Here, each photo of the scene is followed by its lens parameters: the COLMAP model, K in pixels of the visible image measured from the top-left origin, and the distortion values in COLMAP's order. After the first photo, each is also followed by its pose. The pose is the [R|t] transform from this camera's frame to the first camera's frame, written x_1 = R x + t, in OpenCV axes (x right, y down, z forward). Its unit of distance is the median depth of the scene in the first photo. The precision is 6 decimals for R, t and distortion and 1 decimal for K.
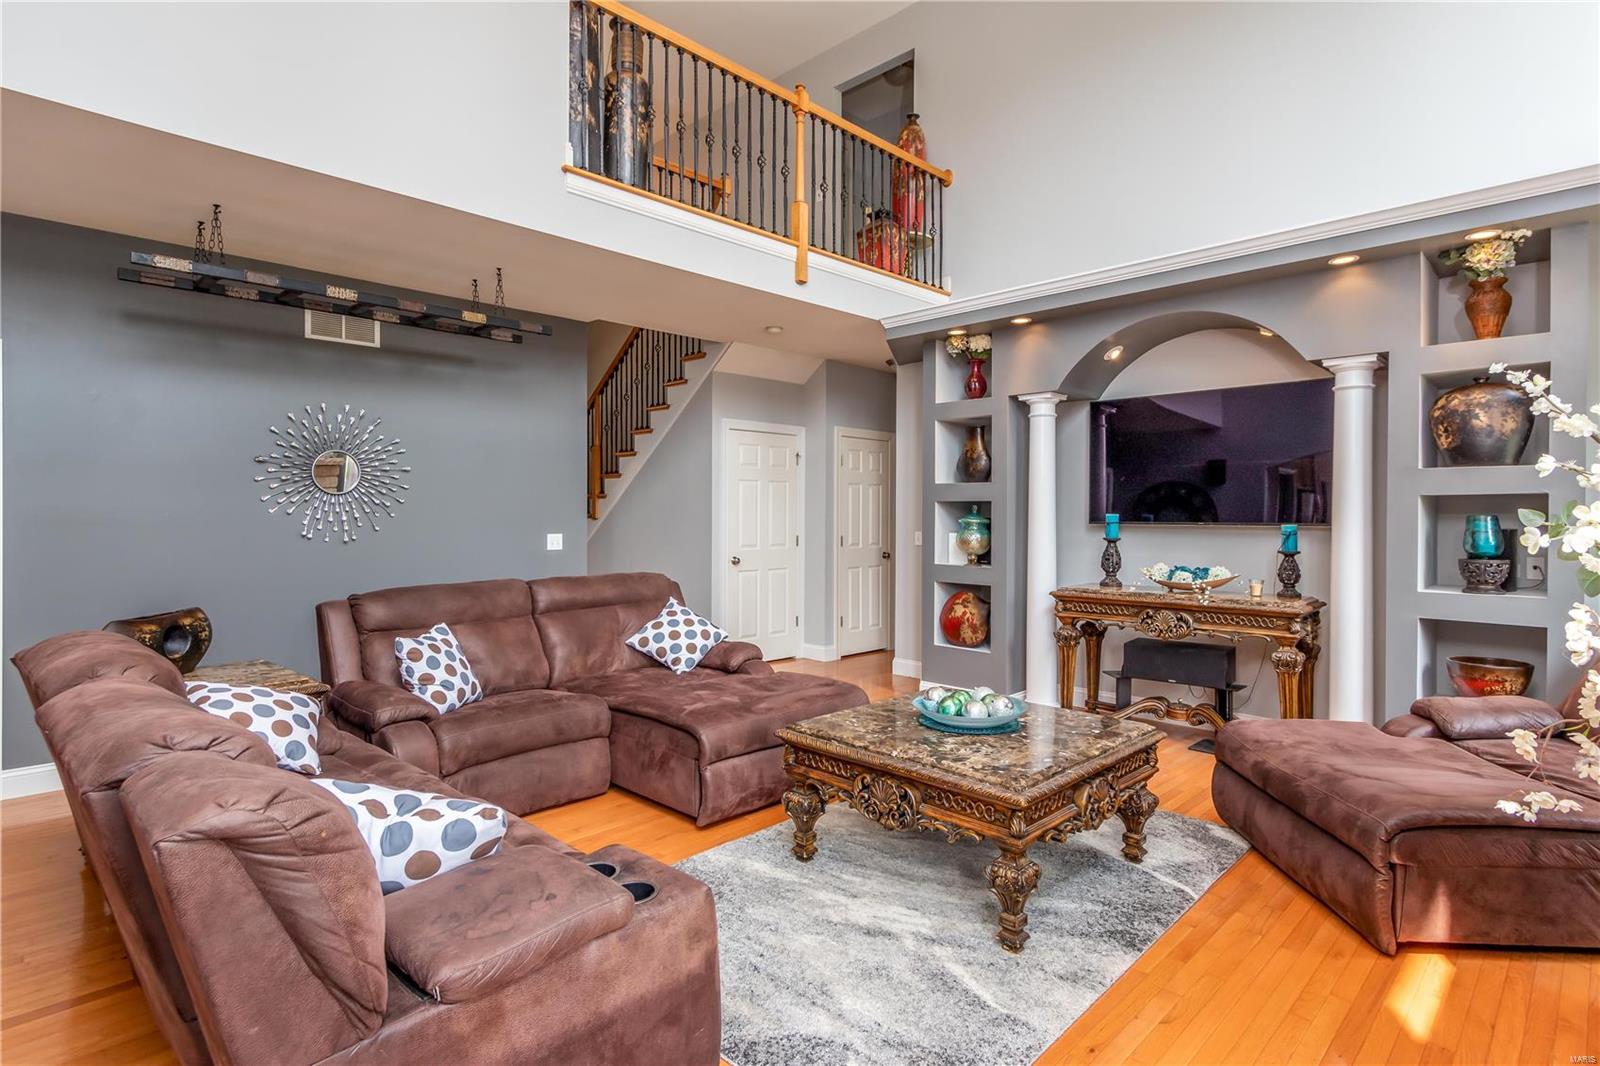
lens RADIAL K [[818.5, 0, 803.5], [0, 818.5, 524.4], [0, 0, 1]] dist [0.001617, 0.000063]
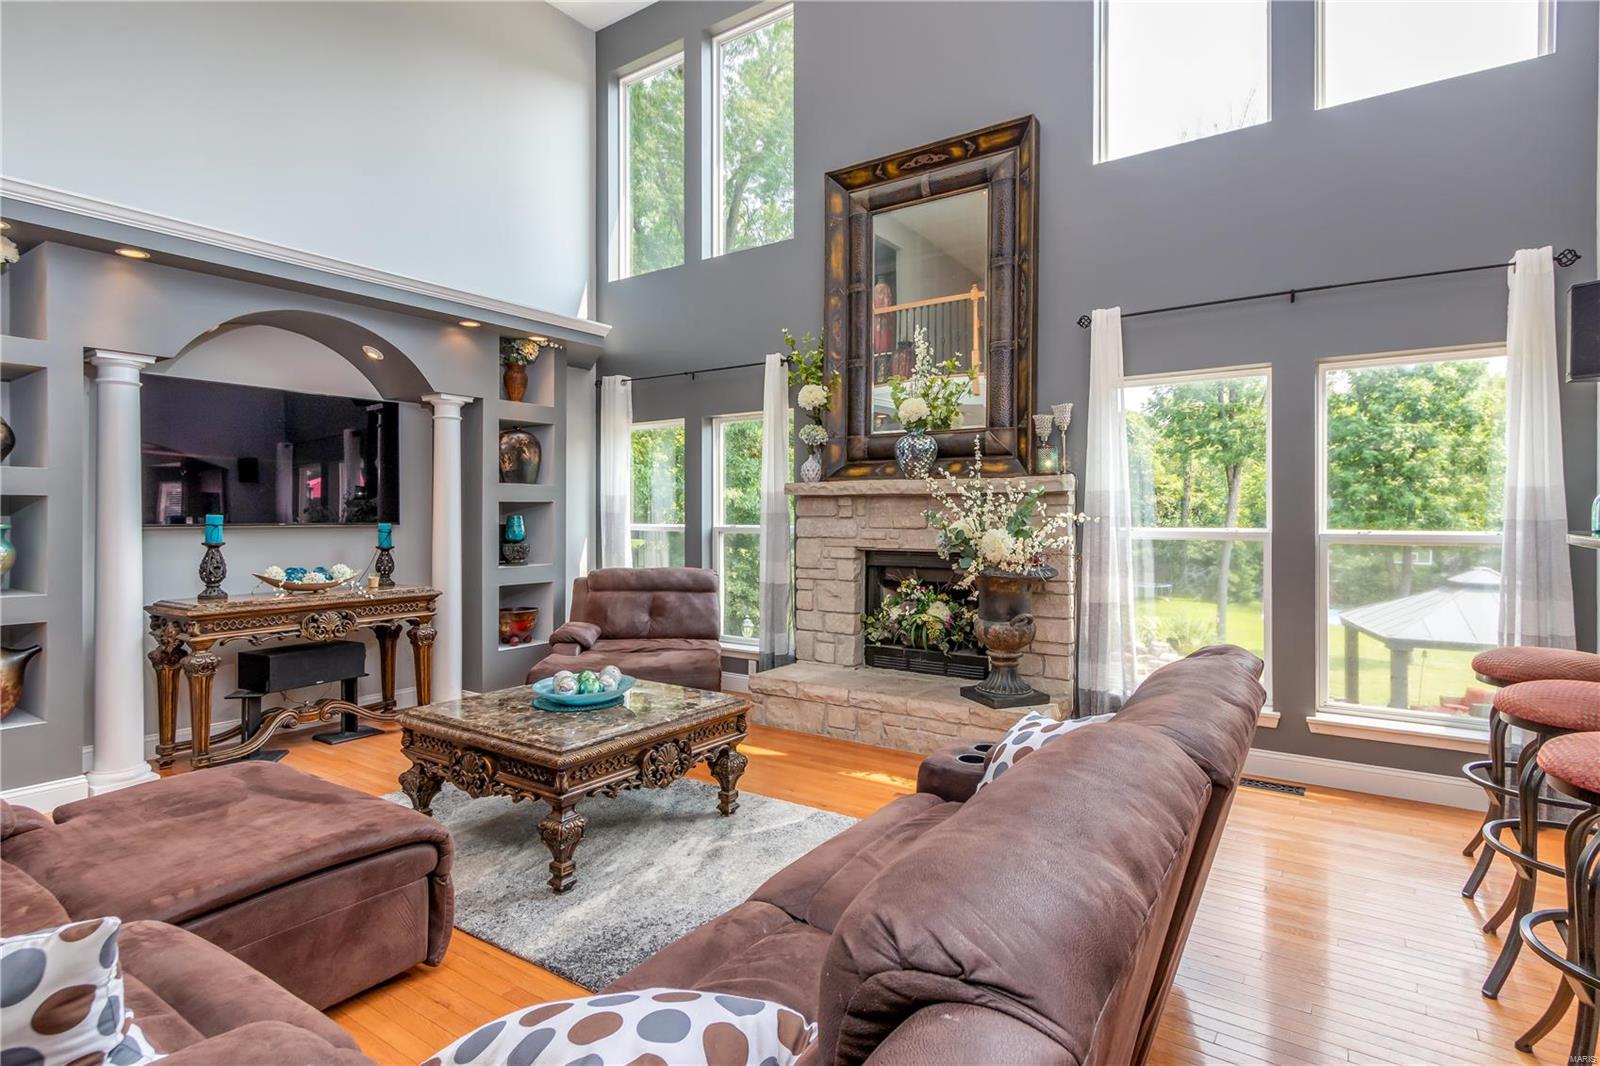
lens RADIAL K [[811.5, 0, 817.0], [0, 811.5, 514.0], [0, 0, 1]] dist [0.010543, -0.000208]
pose [[-0.181959, -0.002212, 0.983304, -0.618775], [0.009293, 0.999949, 0.003970, -0.011457], [-0.983262, 0.009860, -0.181929, 0.571531]]
